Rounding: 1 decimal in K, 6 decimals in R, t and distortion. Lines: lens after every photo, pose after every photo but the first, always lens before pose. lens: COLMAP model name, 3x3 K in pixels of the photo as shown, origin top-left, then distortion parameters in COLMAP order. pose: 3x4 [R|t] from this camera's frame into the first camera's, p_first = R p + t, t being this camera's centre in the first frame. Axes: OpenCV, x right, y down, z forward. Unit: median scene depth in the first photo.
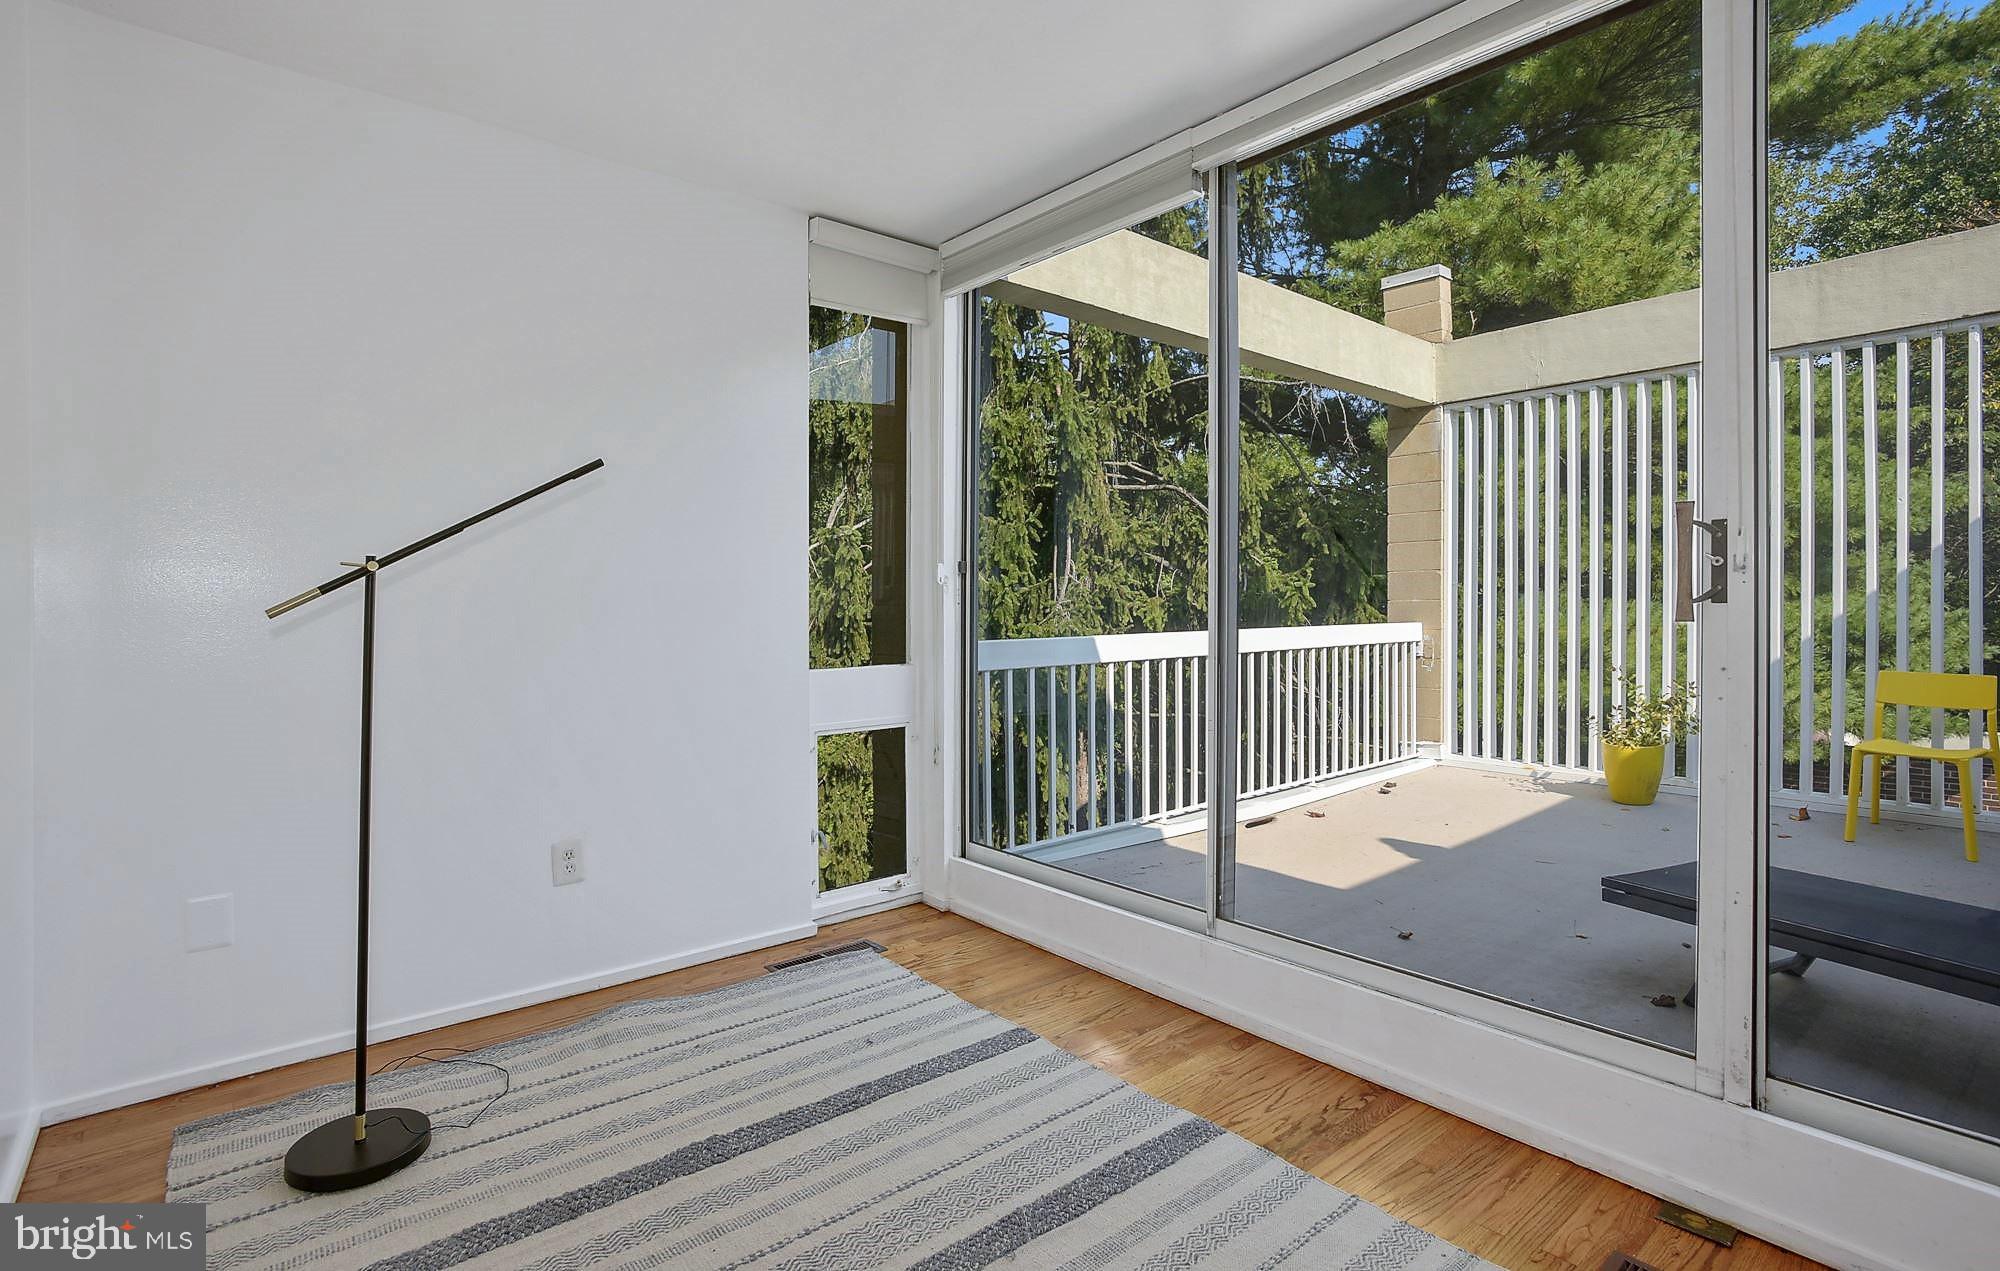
lens RADIAL K [[975.1, 0, 1004.1], [0, 975.1, 622.6], [0, 0, 1]] dist [-0.004942, 0.001420]
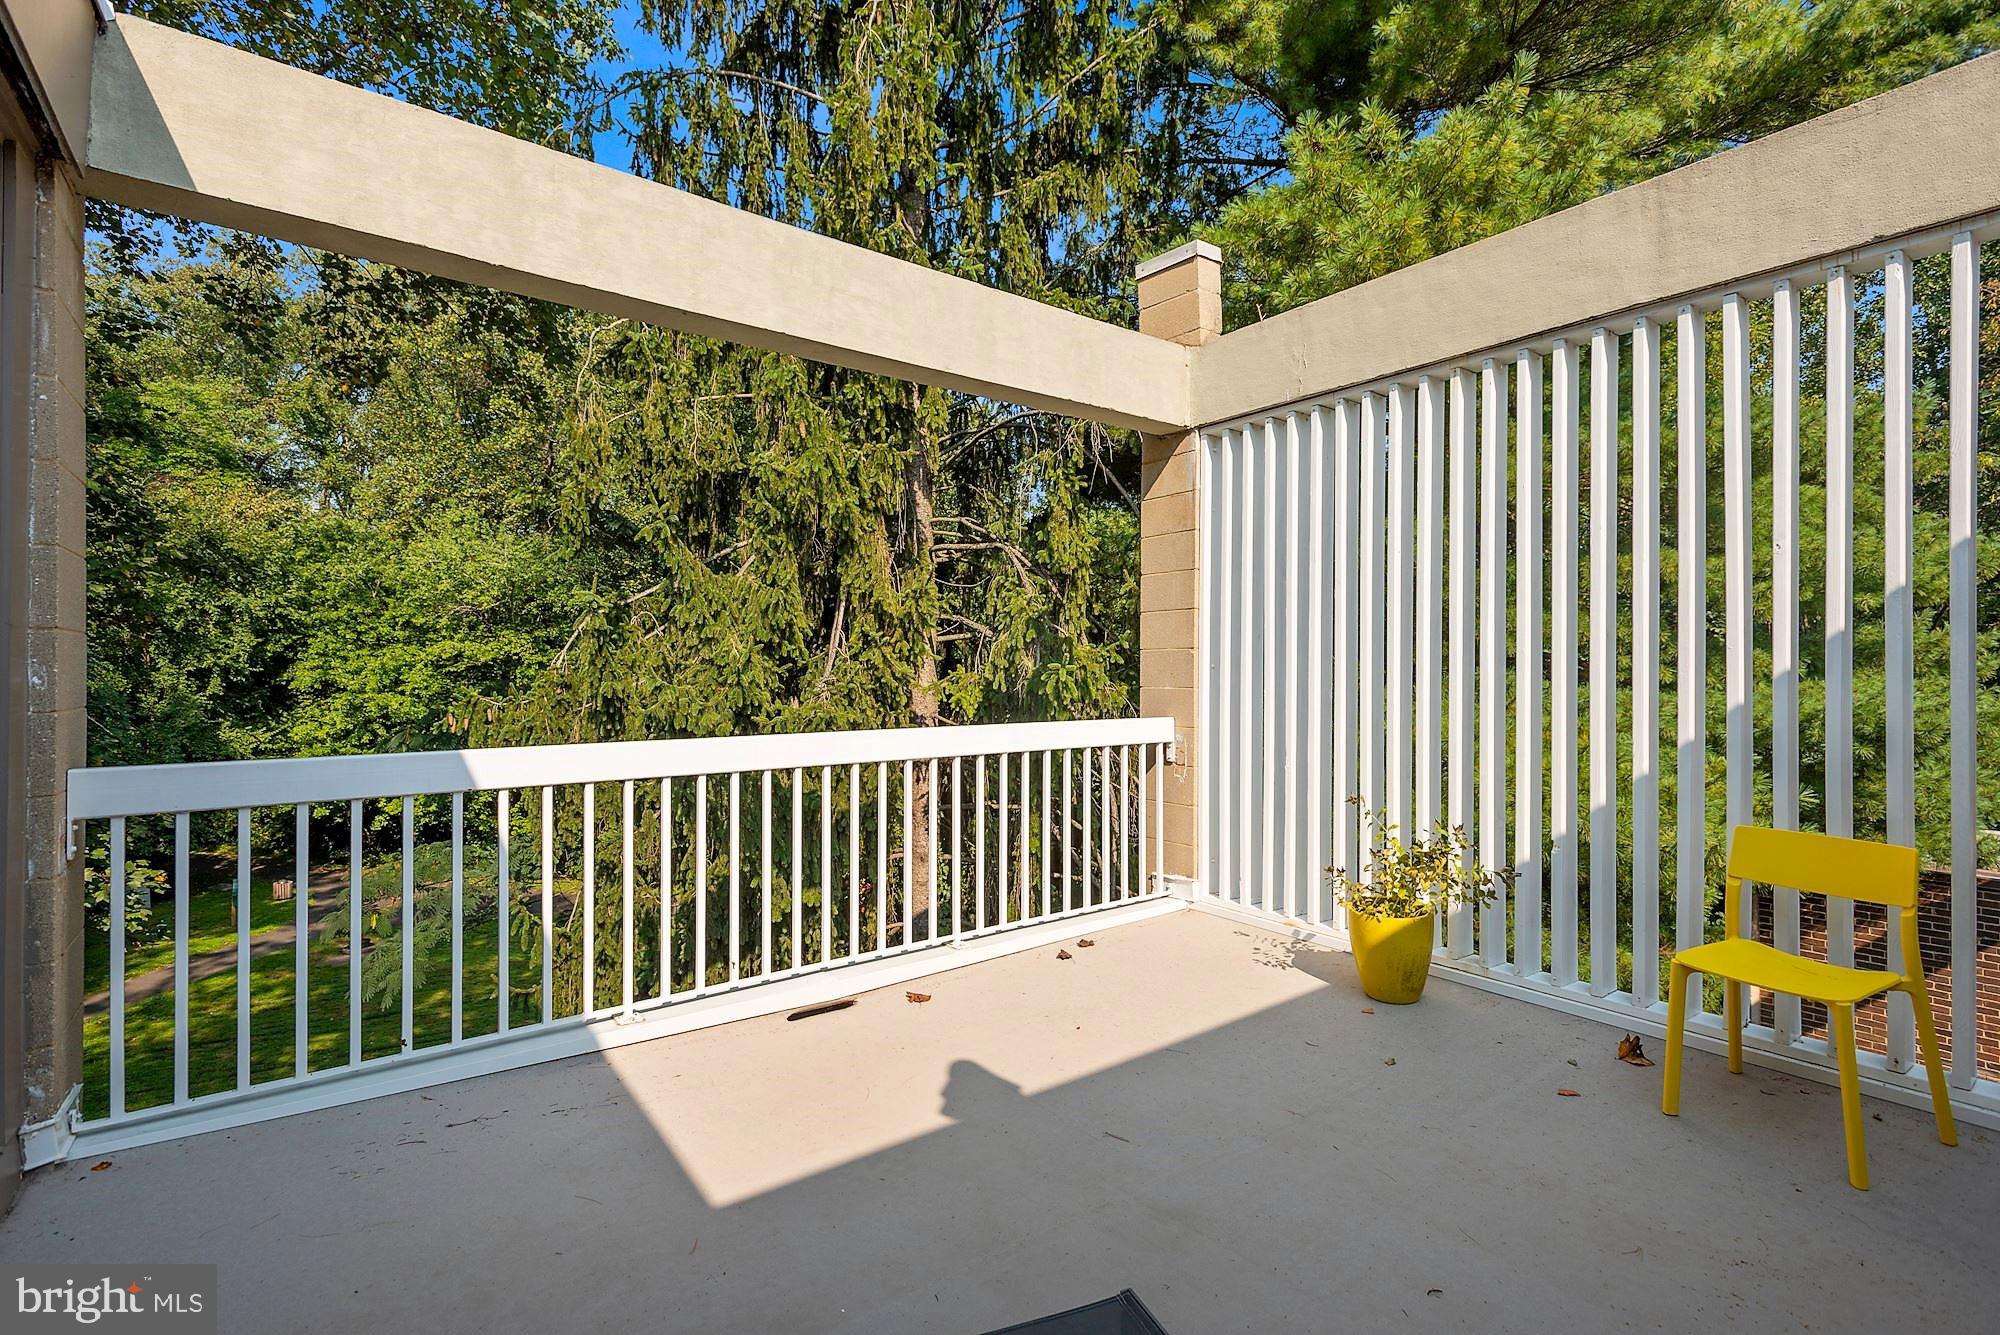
lens RADIAL K [[940.5, 0, 994.6], [0, 940.5, 670.3], [0, 0, 1]] dist [0.013557, -0.001428]
pose [[0.997082, 0.007480, -0.075977, 0.348908], [-0.008953, 0.999778, -0.019057, -0.021727], [0.075818, 0.019681, 0.996927, 0.267019]]
